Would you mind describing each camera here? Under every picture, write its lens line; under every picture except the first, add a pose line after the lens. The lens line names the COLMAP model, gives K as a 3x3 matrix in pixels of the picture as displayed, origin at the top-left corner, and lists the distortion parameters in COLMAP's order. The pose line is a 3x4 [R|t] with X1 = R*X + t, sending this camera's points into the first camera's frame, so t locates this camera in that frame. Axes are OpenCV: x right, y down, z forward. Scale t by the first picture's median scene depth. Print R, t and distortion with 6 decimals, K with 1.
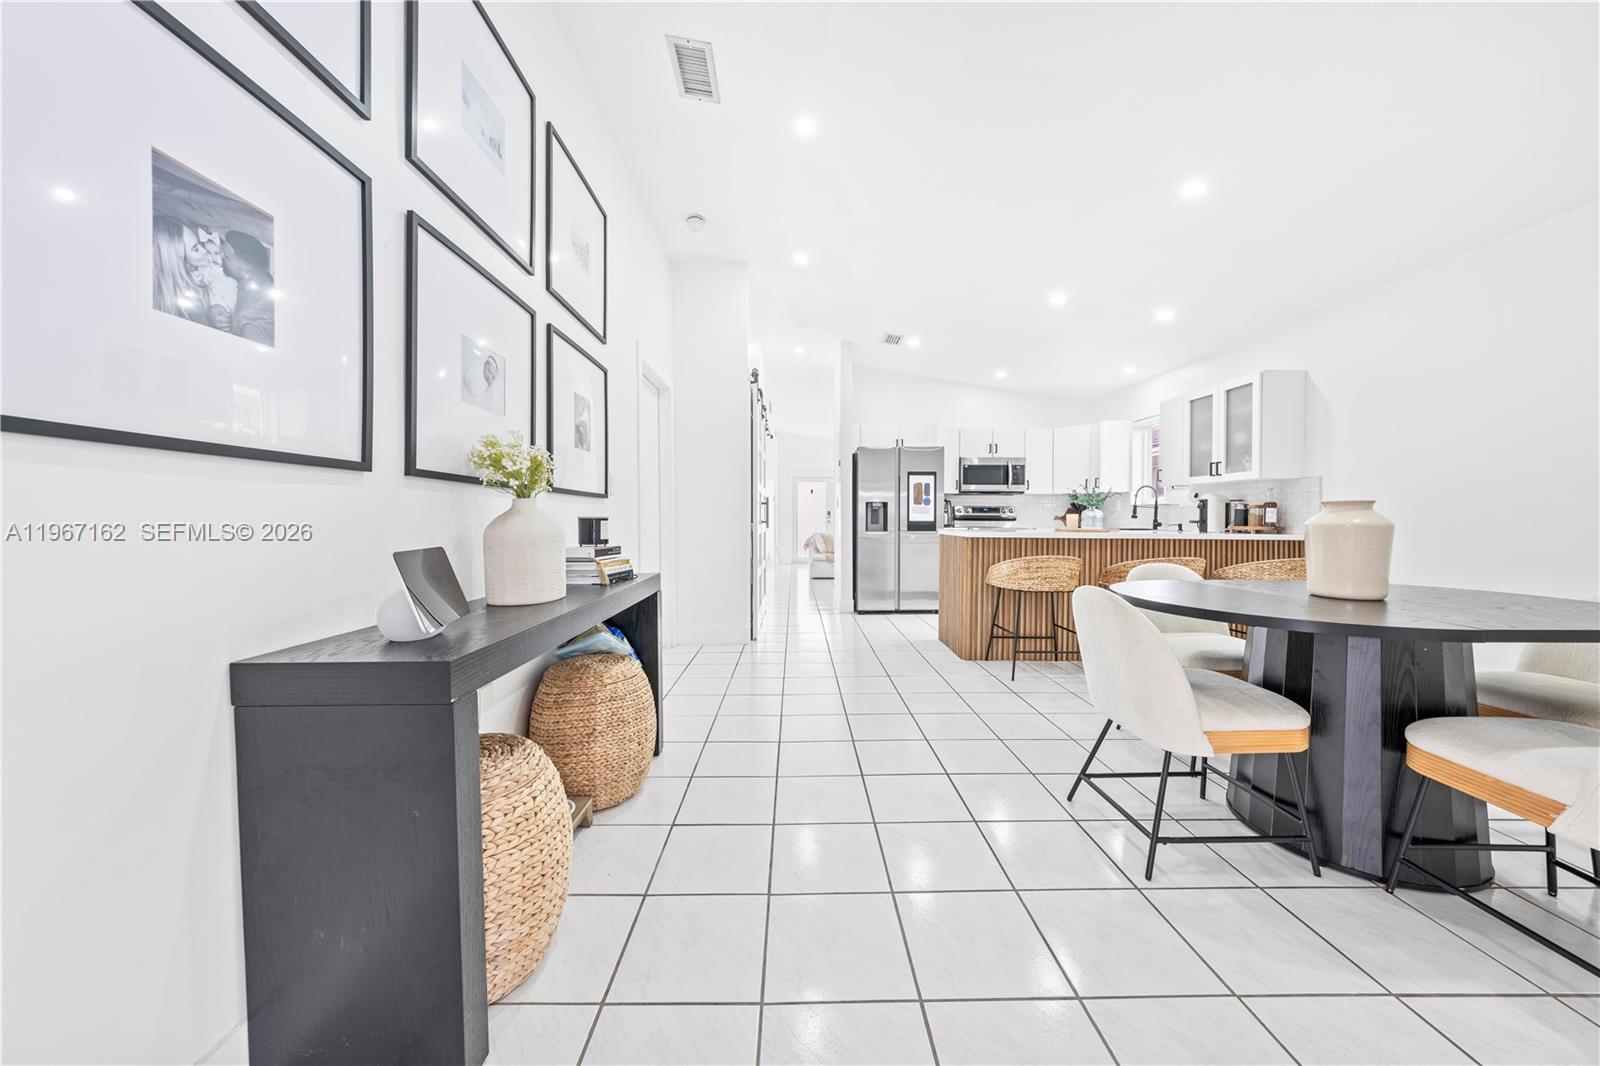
lens RADIAL K [[554.8, 0, 793.5], [0, 554.8, 525.5], [0, 0, 1]] dist [-0.001645, -0.000057]
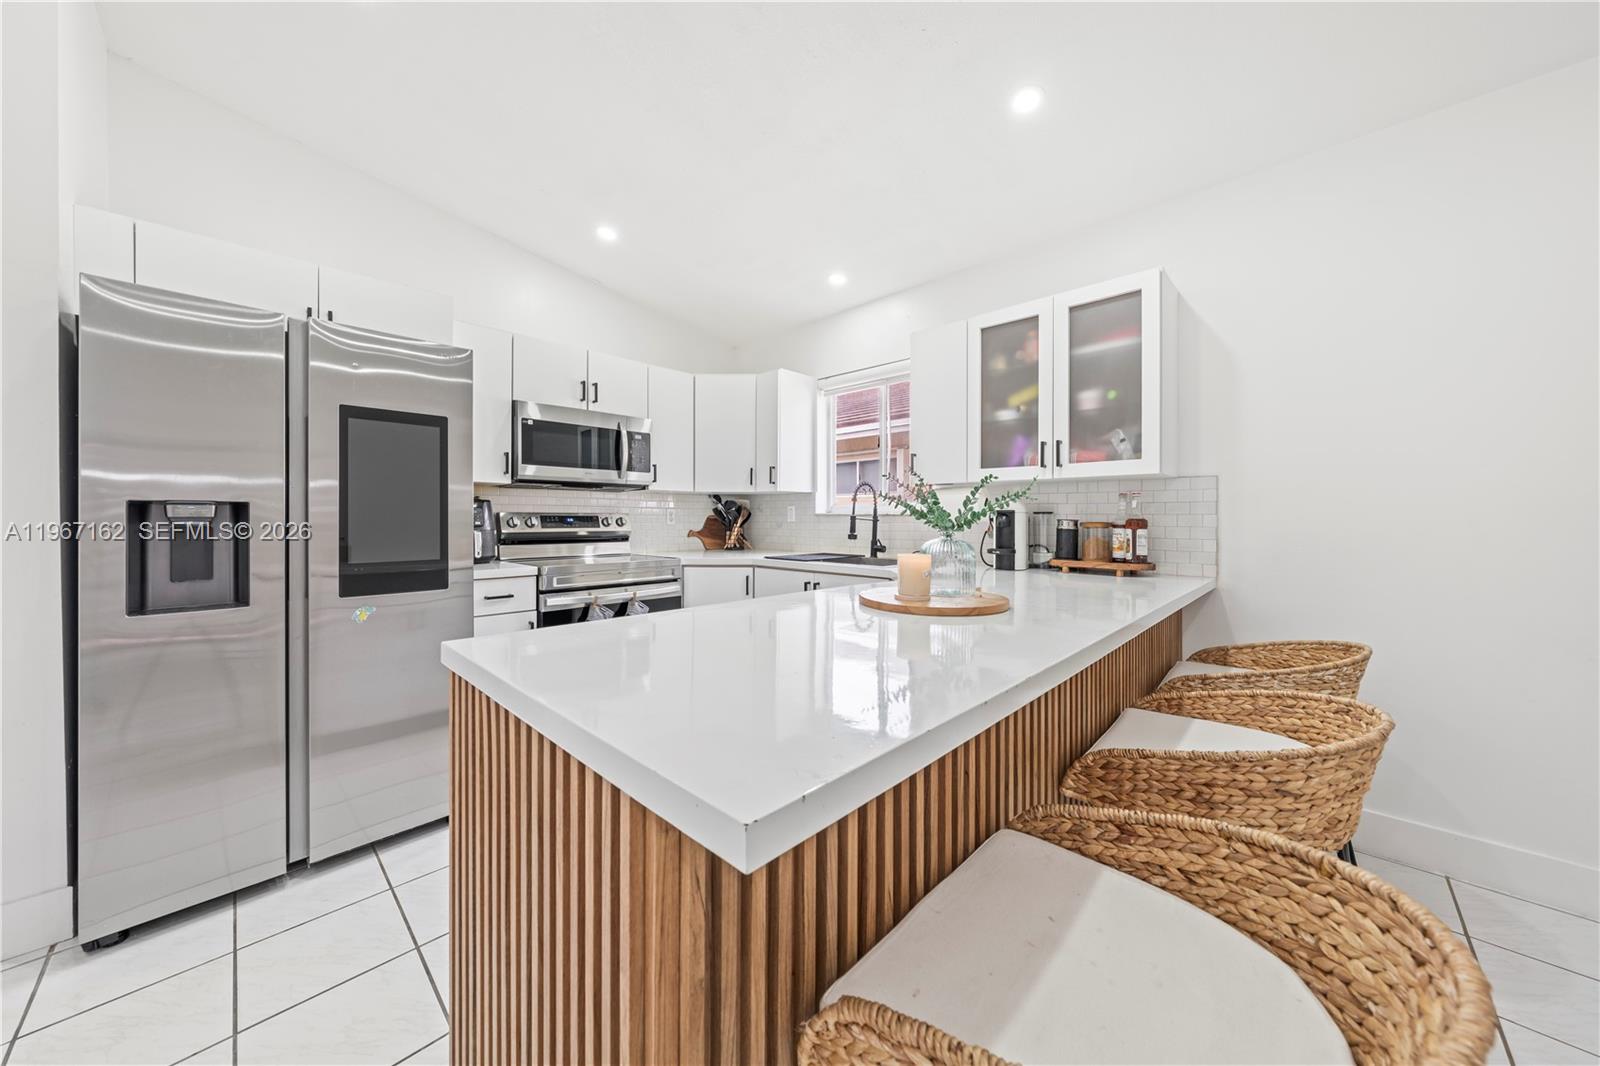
lens RADIAL K [[545.5, 0, 800.9], [0, 545.5, 518.1], [0, 0, 1]] dist [-0.001367, -0.000031]
pose [[0.692088, -0.002929, 0.721807, 0.207147], [0.008867, 0.999951, -0.004444, -0.038192], [-0.721758, 0.009475, 0.692080, 0.763489]]
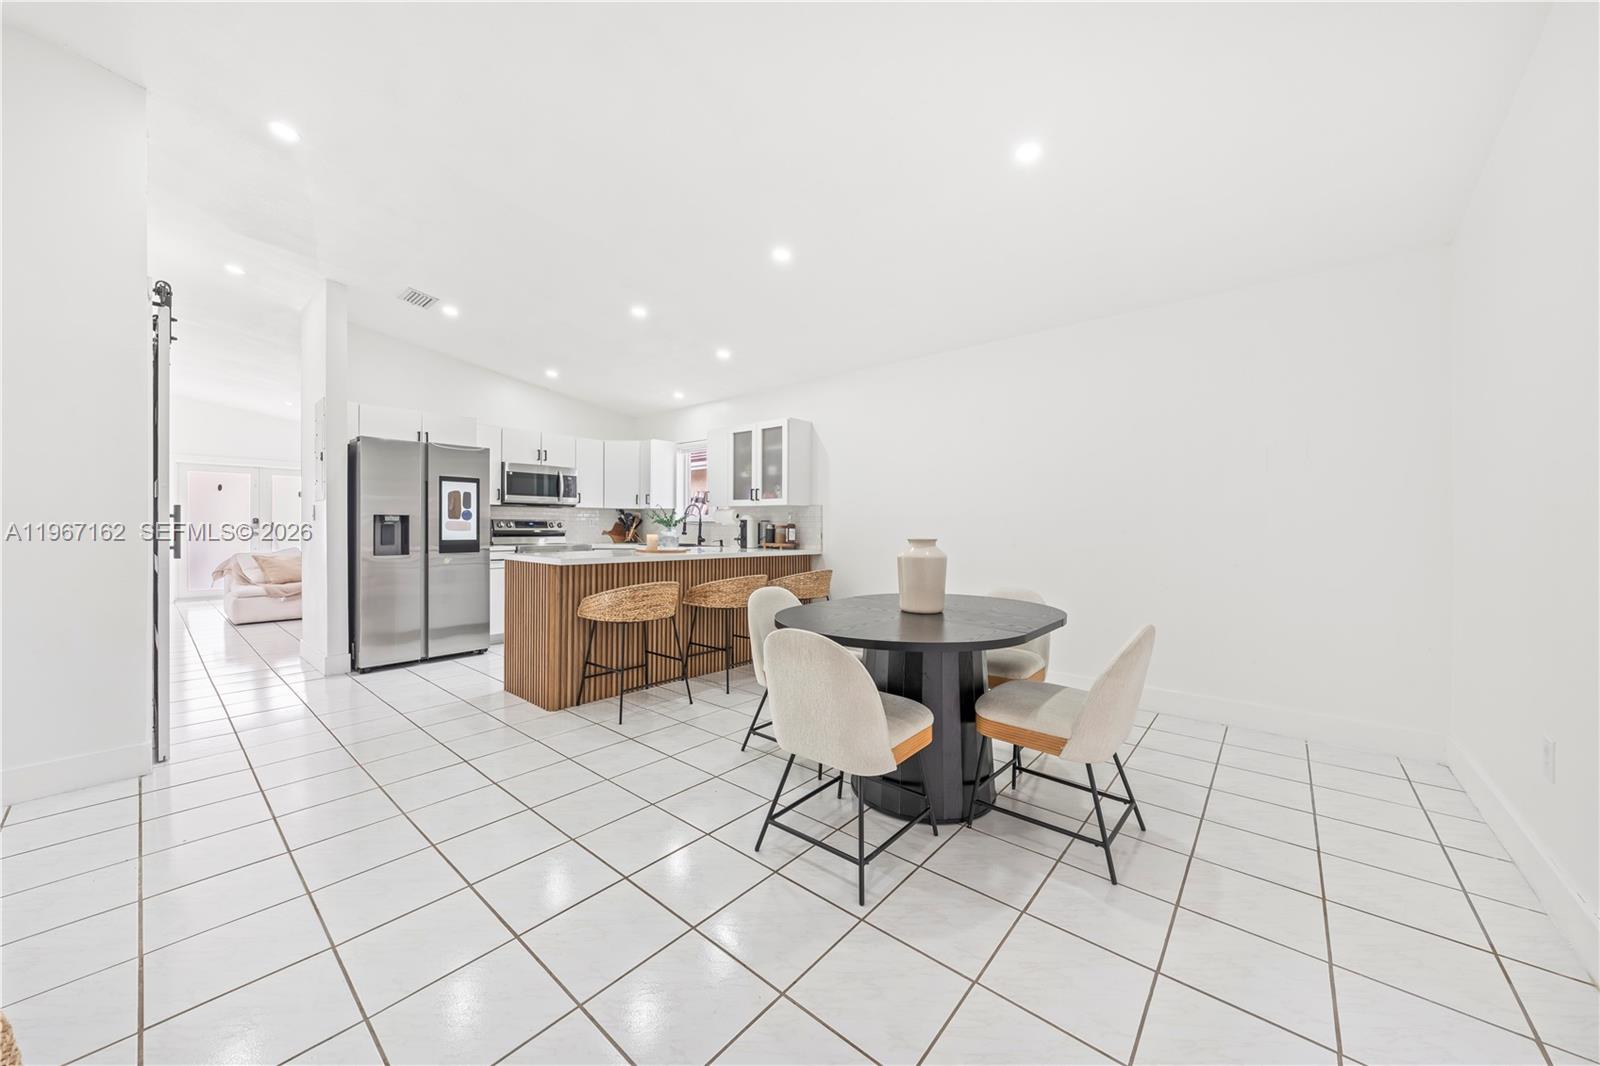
lens RADIAL K [[572.2, 0, 804.5], [0, 572.2, 527.2], [0, 0, 1]] dist [-0.001669, -0.000053]
pose [[0.647816, -0.000776, 0.761796, -0.089298], [0.004560, 0.999986, -0.002859, -0.026987], [-0.761783, 0.005326, 0.647810, 0.125778]]
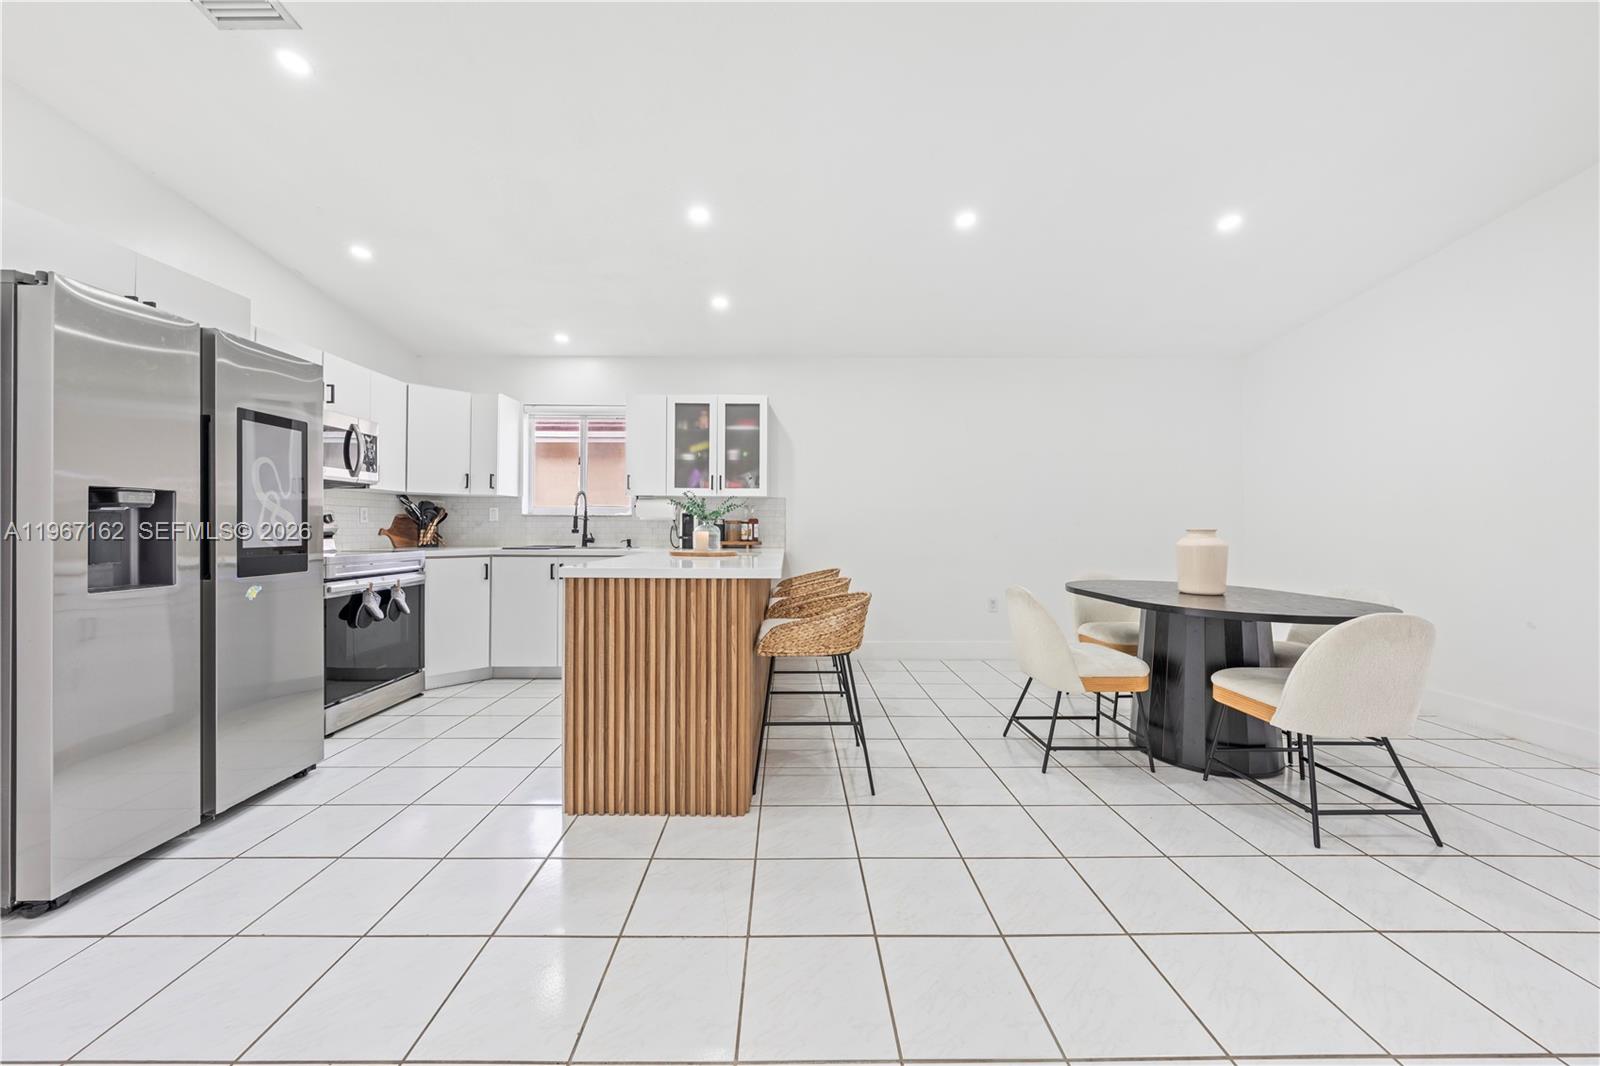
lens RADIAL K [[554.8, 0, 793.5], [0, 554.8, 525.5], [0, 0, 1]] dist [-0.001645, -0.000057]
pose [[-0.011678, -0.000984, 0.999931, -0.188052], [0.007423, 0.999972, 0.001071, -0.025922], [-0.999904, 0.007435, -0.011671, 0.825255]]
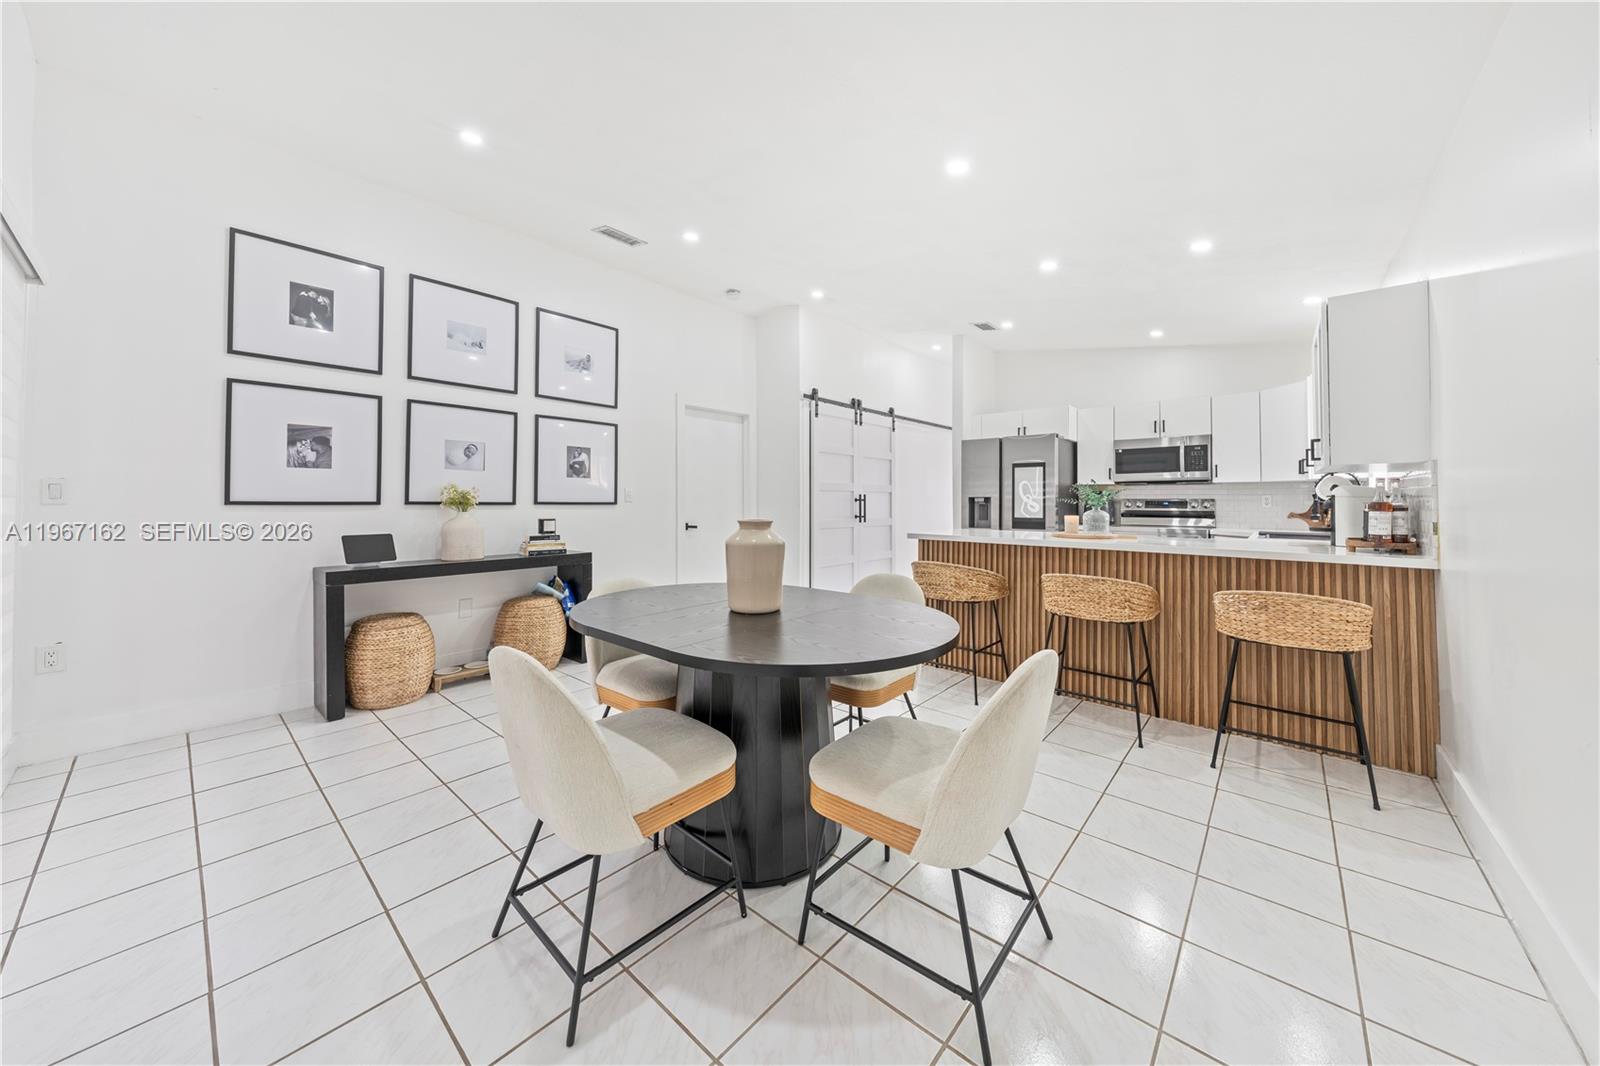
lens RADIAL K [[552.9, 0, 791.4], [0, 552.9, 495.9], [0, 0, 1]] dist [-0.001150, -0.000035]
pose [[0.742636, -0.010205, -0.669617, 0.691034], [-0.006640, 0.999723, -0.022600, -0.026142], [0.669662, 0.021230, 0.742362, 0.096398]]
